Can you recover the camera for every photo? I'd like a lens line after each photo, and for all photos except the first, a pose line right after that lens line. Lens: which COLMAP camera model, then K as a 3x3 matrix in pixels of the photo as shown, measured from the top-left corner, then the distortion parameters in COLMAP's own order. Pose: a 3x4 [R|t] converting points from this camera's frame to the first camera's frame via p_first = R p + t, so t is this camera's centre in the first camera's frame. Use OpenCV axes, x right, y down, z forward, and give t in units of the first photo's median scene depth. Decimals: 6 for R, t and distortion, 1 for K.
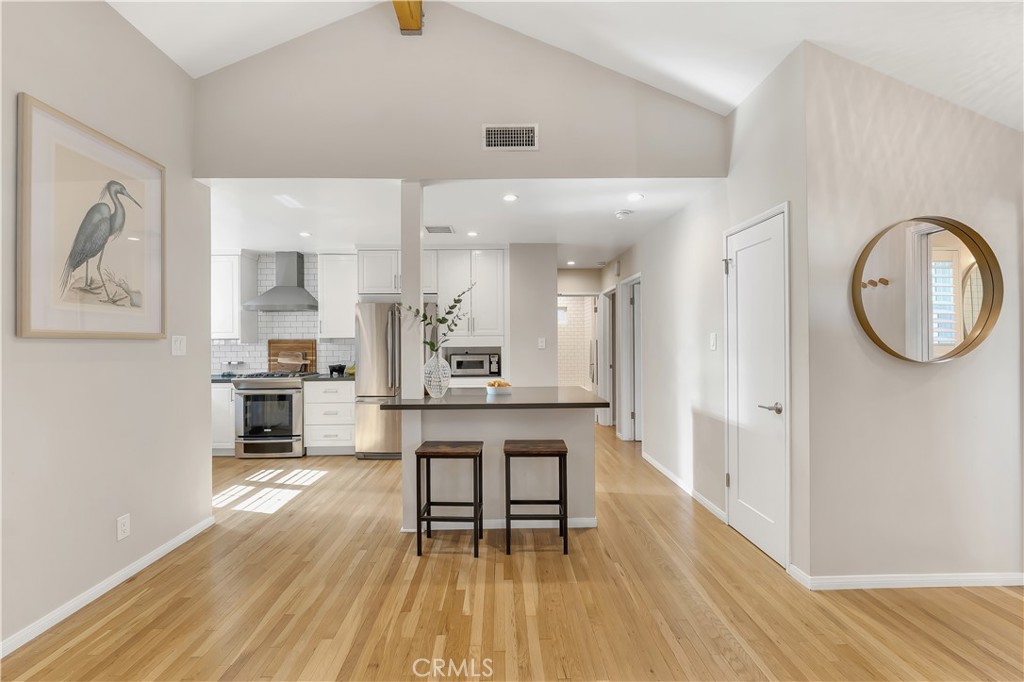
lens RADIAL K [[431.9, 0, 512.0], [0, 431.9, 341.0], [0, 0, 1]] dist [-0.001887, -0.011620]
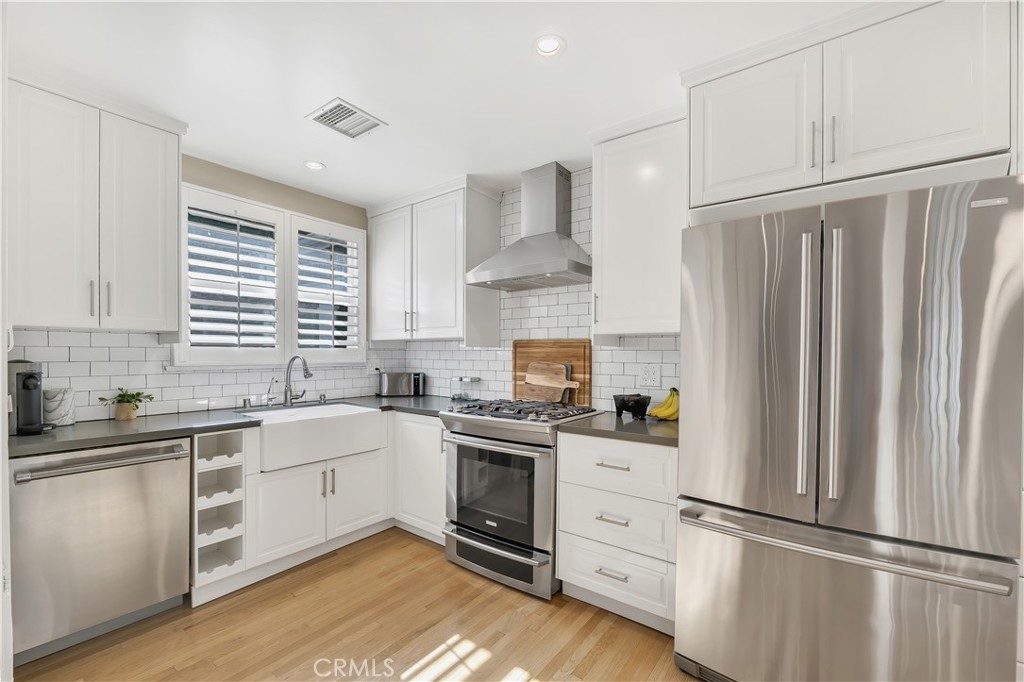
lens RADIAL K [[420.1, 0, 508.3], [0, 420.1, 353.7], [0, 0, 1]] dist [-0.036175, -0.000090]
pose [[0.774416, 0.010599, -0.632588, -0.254339], [-0.006191, 0.999939, 0.009175, 0.010100], [0.632647, -0.003189, 0.774434, 0.644014]]
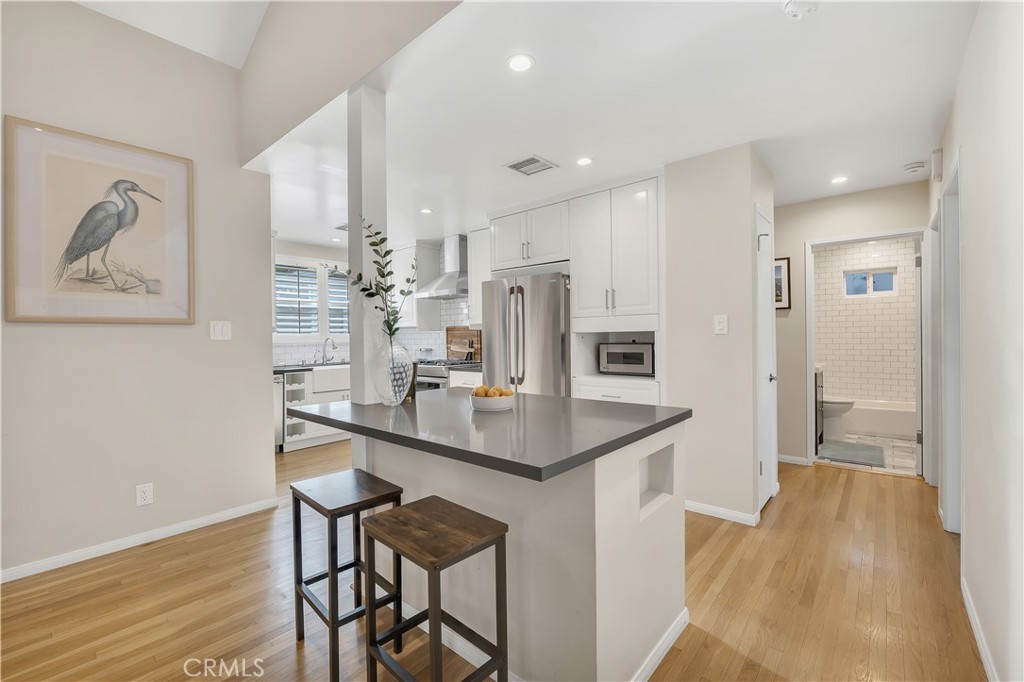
lens RADIAL K [[431.9, 0, 512.0], [0, 431.9, 341.0], [0, 0, 1]] dist [-0.001887, -0.011620]
pose [[0.737046, 0.004441, -0.675828, 0.257153], [0.010245, 0.999790, 0.017743, 0.014209], [0.675765, -0.020001, 0.736846, 0.402408]]
